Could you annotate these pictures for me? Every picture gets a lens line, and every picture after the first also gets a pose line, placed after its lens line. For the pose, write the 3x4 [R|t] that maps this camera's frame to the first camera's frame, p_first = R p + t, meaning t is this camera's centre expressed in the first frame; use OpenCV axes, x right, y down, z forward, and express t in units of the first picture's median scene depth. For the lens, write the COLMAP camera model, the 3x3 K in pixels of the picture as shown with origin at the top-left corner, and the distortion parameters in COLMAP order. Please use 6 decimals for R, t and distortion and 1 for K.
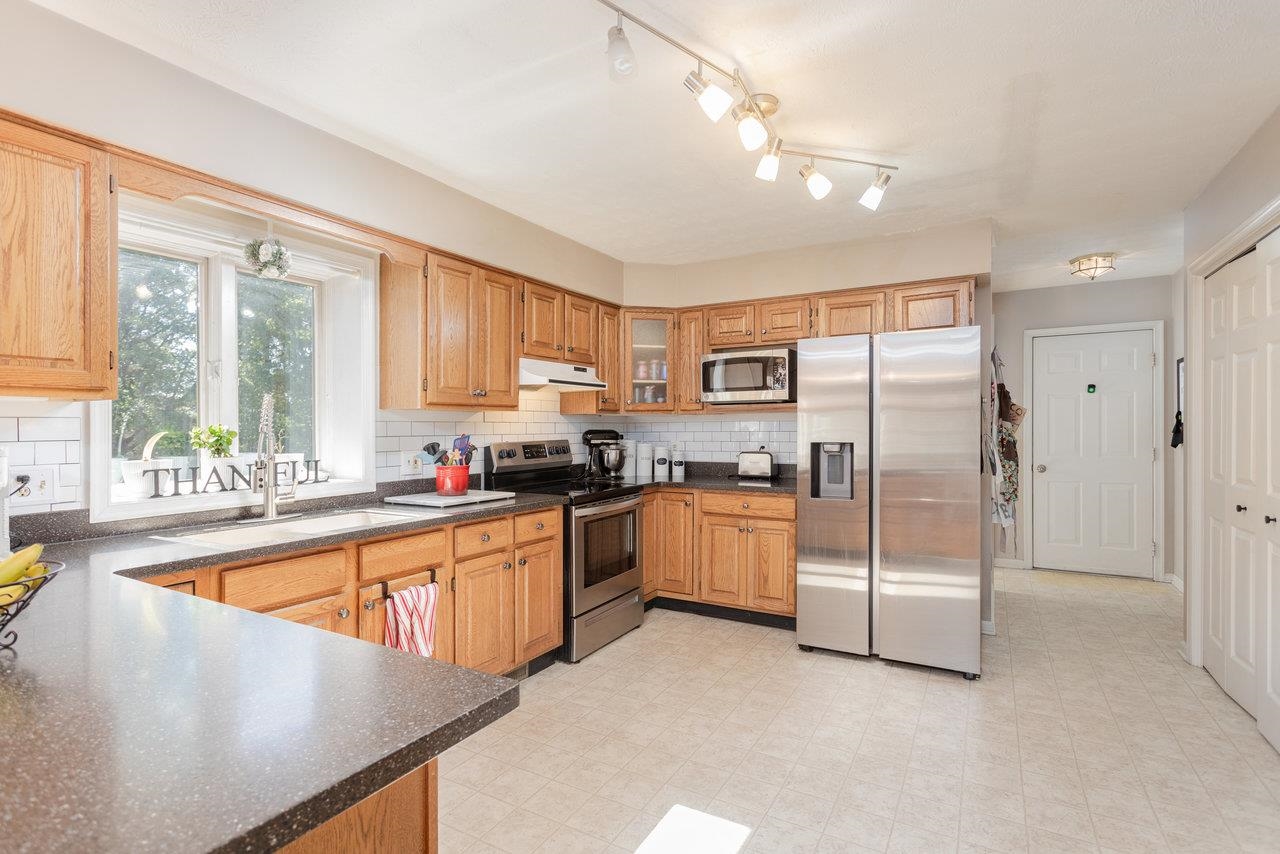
lens RADIAL K [[615.1, 0, 643.1], [0, 615.1, 430.8], [0, 0, 1]] dist [0.017694, 0.000344]
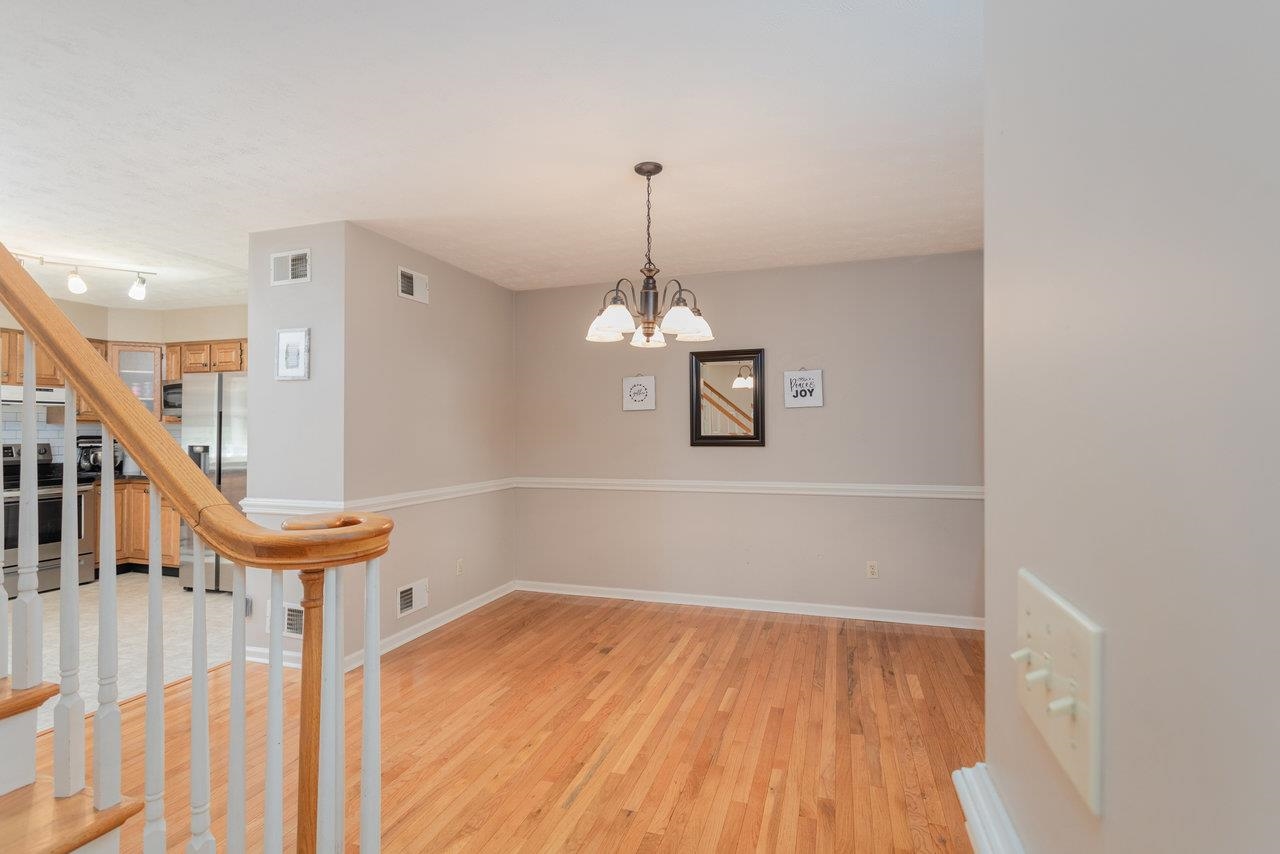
lens RADIAL K [[605.1, 0, 640.0], [0, 605.1, 427.0], [0, 0, 1]] dist [0.001681, 0.000326]
pose [[0.980295, 0.006102, 0.197445, 0.869222], [-0.004018, 0.999932, -0.010955, -0.011430], [-0.197499, 0.009945, 0.980253, -0.504576]]
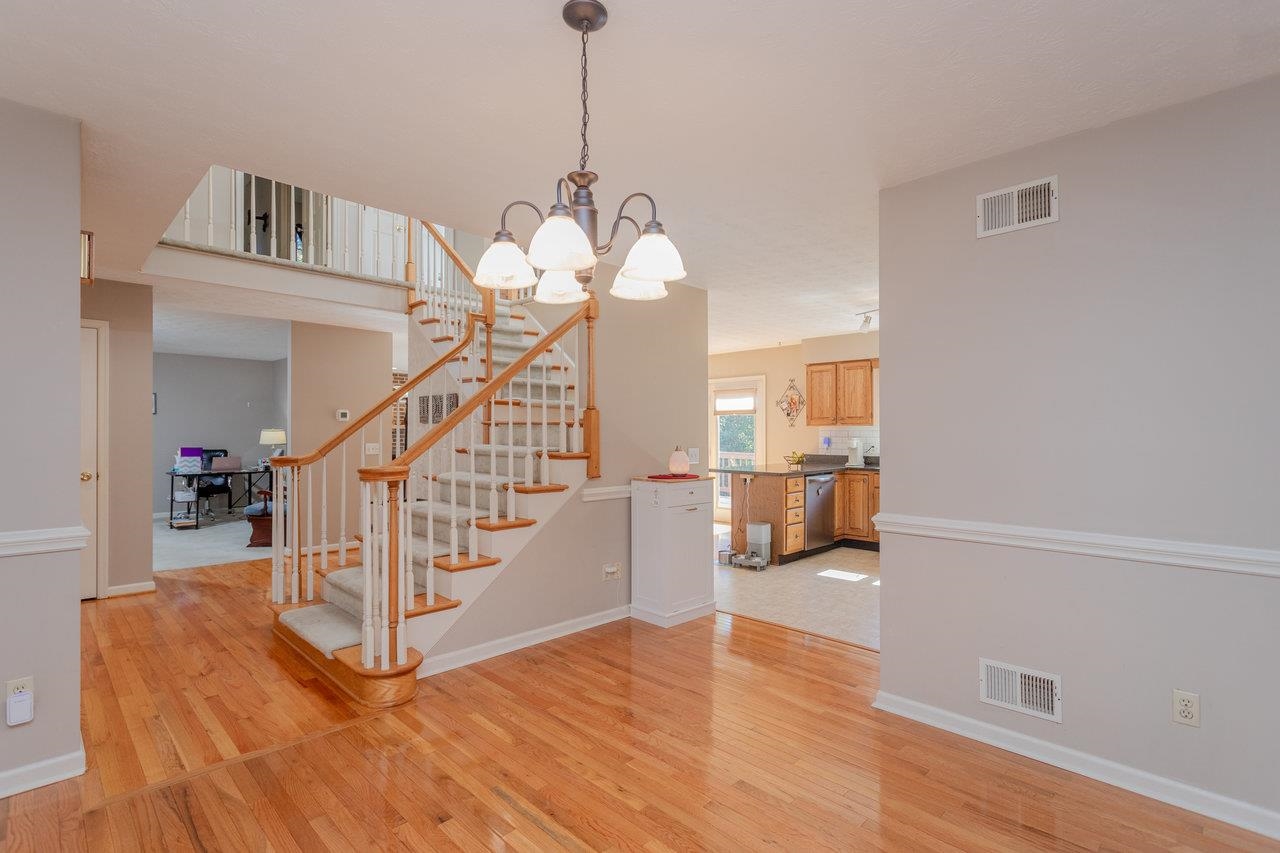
lens RADIAL K [[605.1, 0, 640.0], [0, 605.1, 426.5], [0, 0, 1]] dist [0.001681, 0.000326]
pose [[-0.256676, -0.002039, -0.966495, 1.397833], [-0.006343, 0.999980, -0.000425, -0.018933], [0.966477, 0.006022, -0.256684, 0.272382]]
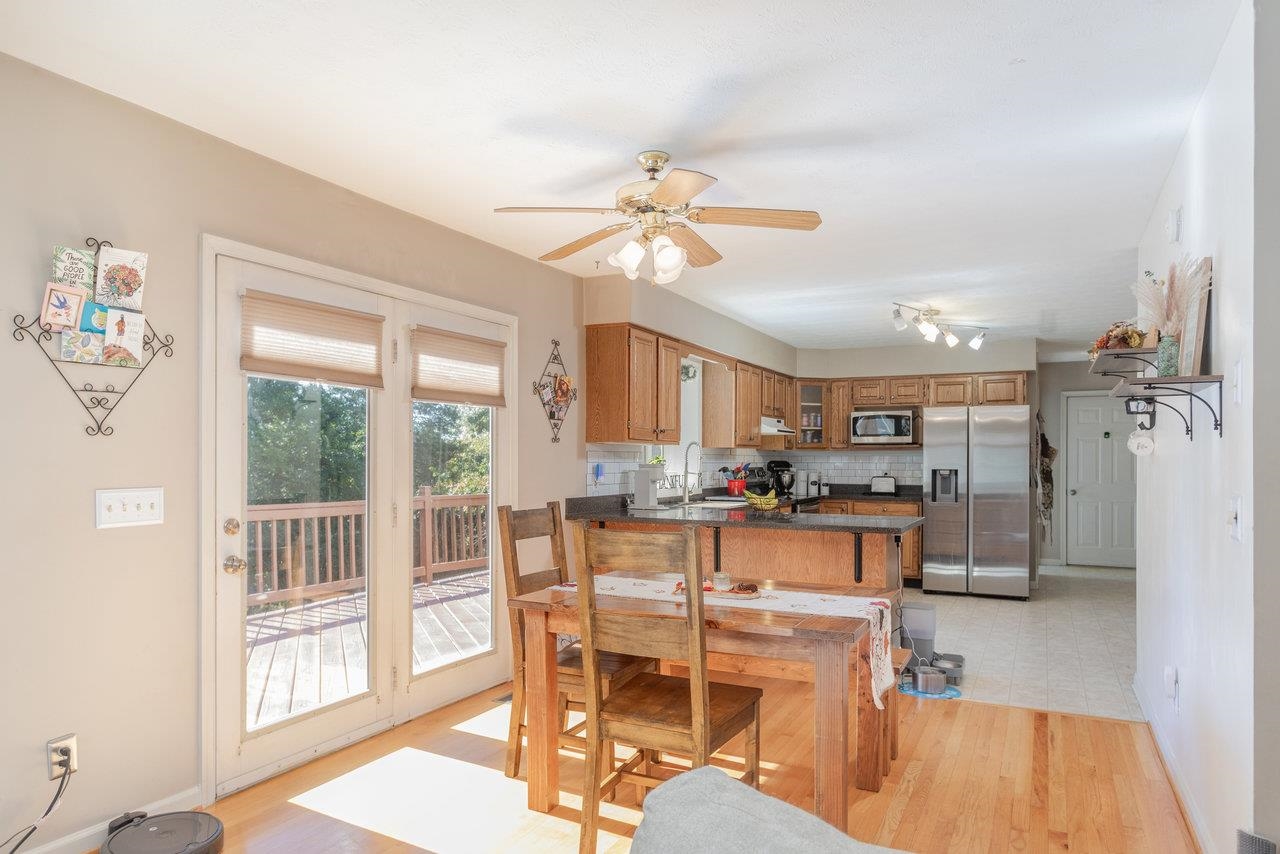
lens RADIAL K [[791.0, 0, 642.6], [0, 791.0, 450.8], [0, 0, 1]] dist [-0.002436, -0.000029]
pose [[0.999045, 0.010872, 0.042321, -0.512614], [-0.010169, 0.999808, -0.016775, 0.010619], [-0.042495, 0.016329, 0.998963, -0.946407]]
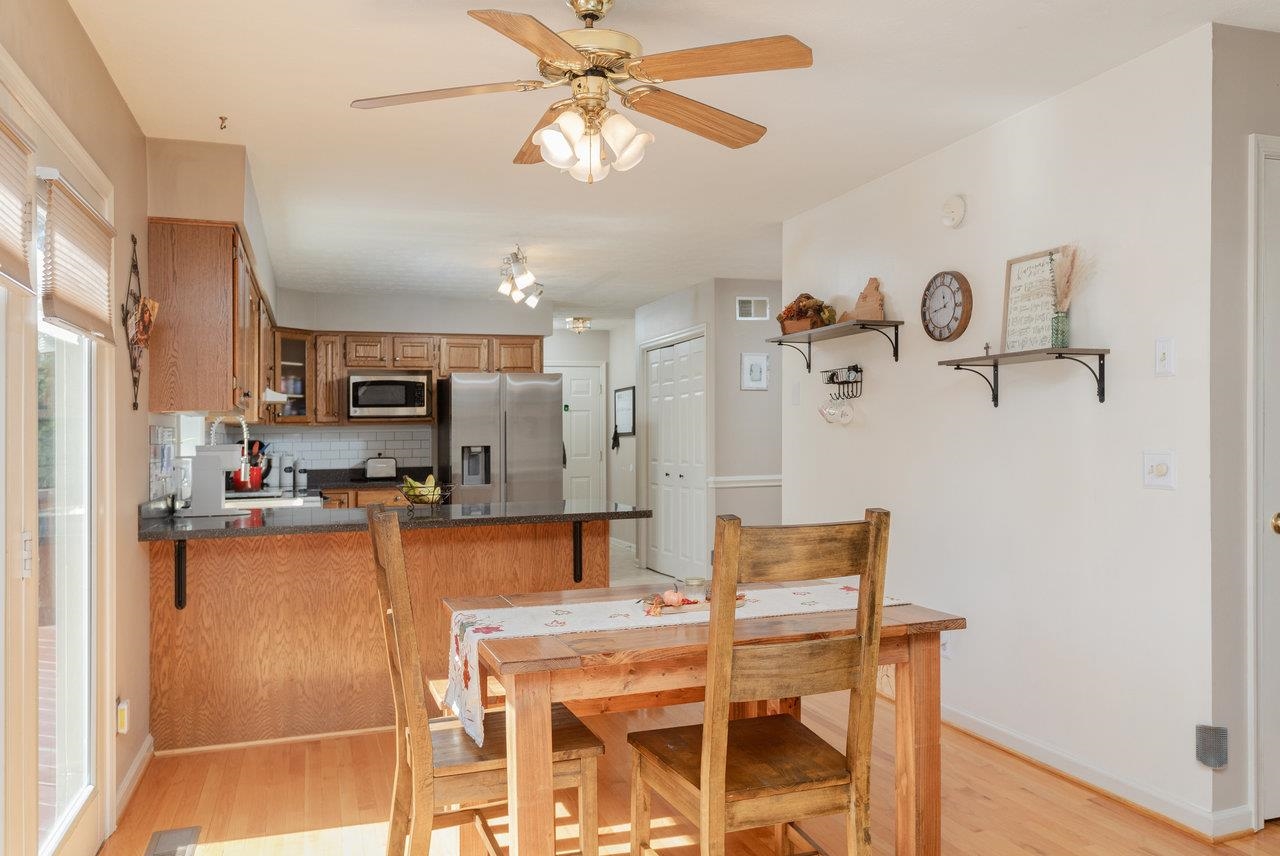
lens RADIAL K [[956.0, 0, 639.7], [0, 956.0, 432.1], [0, 0, 1]] dist [0.007818, -0.005960]
pose [[0.661655, -0.002876, 0.749803, -0.930486], [0.016950, 0.999794, -0.011123, 0.014824], [-0.749617, 0.020069, 0.661567, -0.637629]]
